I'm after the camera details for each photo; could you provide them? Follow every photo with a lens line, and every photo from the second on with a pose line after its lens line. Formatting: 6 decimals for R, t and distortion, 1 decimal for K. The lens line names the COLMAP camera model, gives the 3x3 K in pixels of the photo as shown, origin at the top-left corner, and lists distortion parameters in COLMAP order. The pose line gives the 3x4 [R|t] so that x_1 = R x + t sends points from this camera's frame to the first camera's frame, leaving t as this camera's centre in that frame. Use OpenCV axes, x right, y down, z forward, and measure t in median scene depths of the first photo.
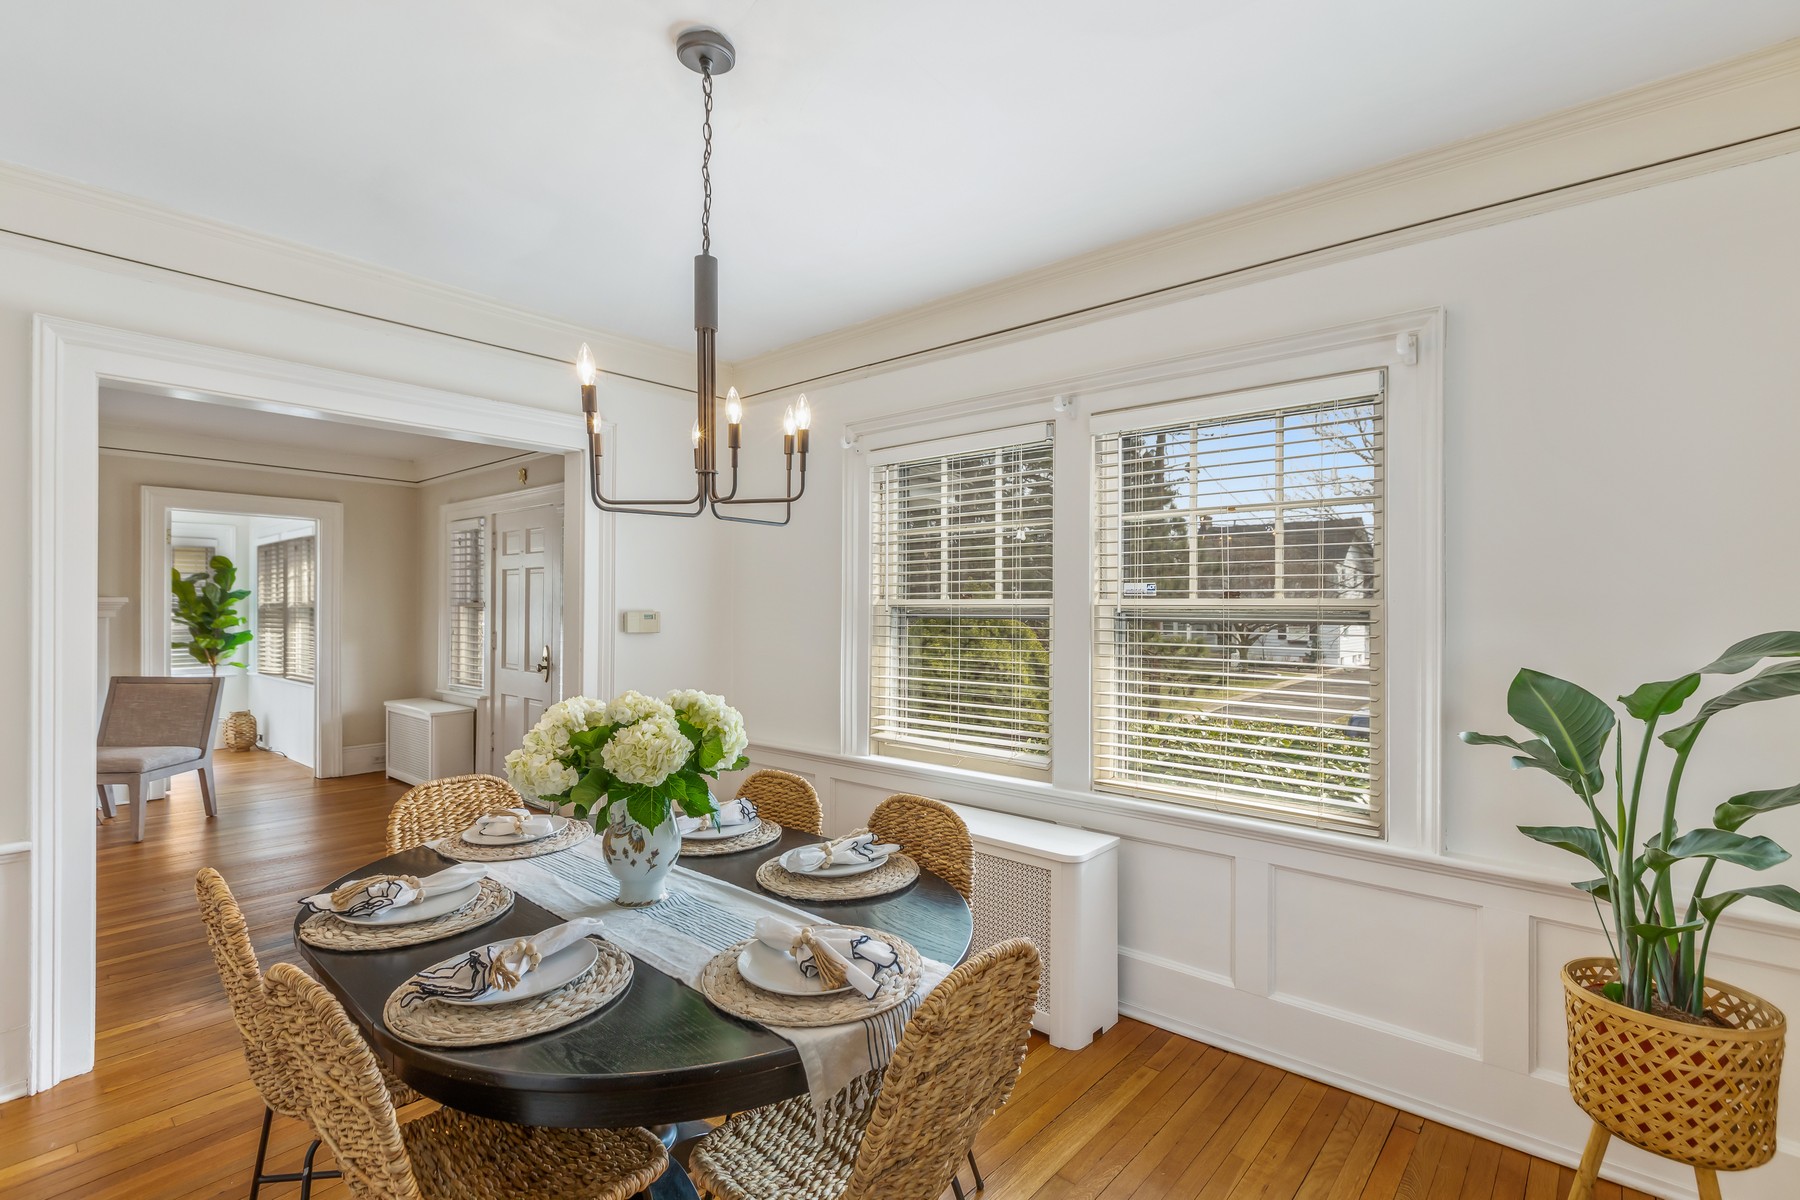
lens RADIAL K [[827.8, 0, 897.2], [0, 827.8, 604.7], [0, 0, 1]] dist [0.004156, 0.000244]
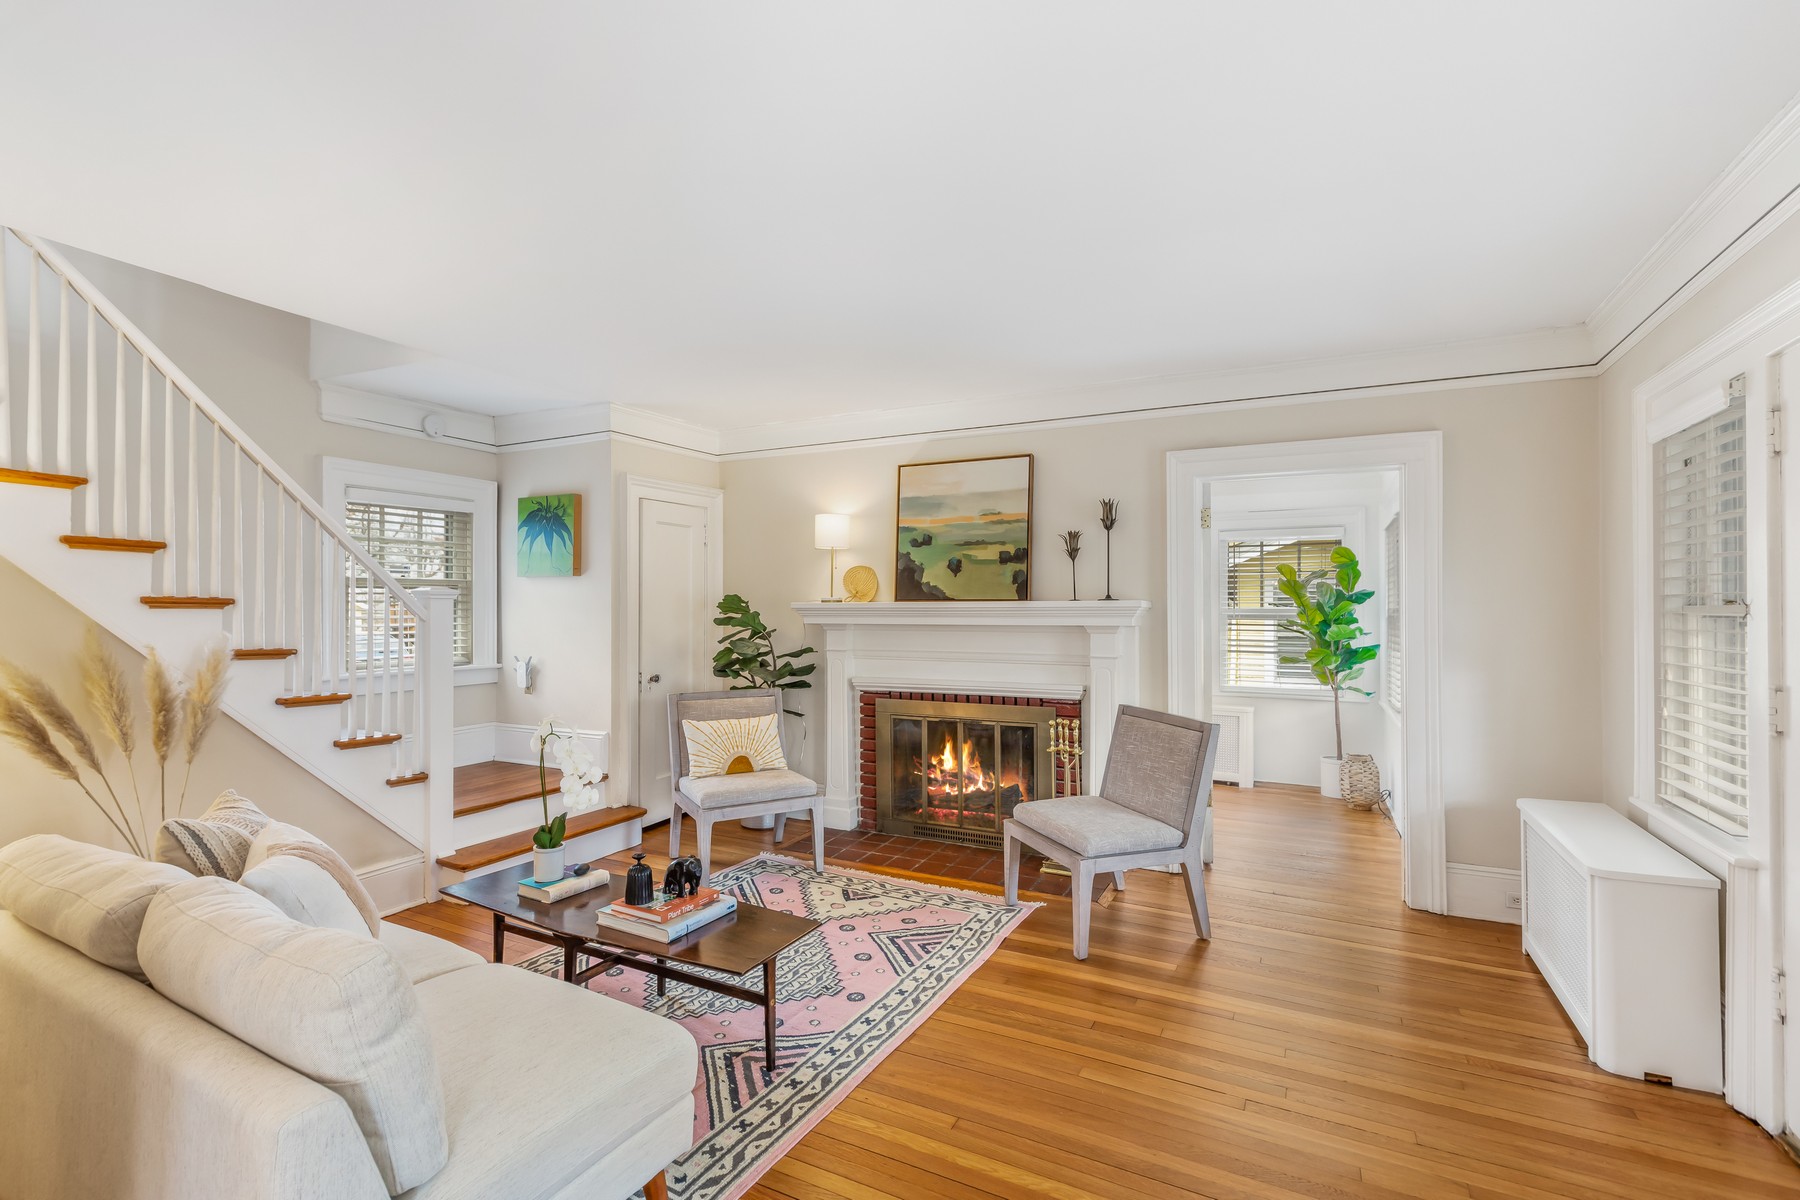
lens RADIAL K [[804.9, 0, 900.0], [0, 804.9, 600.0], [0, 0, 1]] dist [-0.001578, -0.000203]
pose [[0.238901, -0.007443, -0.971015, -0.190118], [-0.003370, 0.999958, -0.008494, -0.001316], [0.971038, 0.005301, 0.238866, 0.431517]]
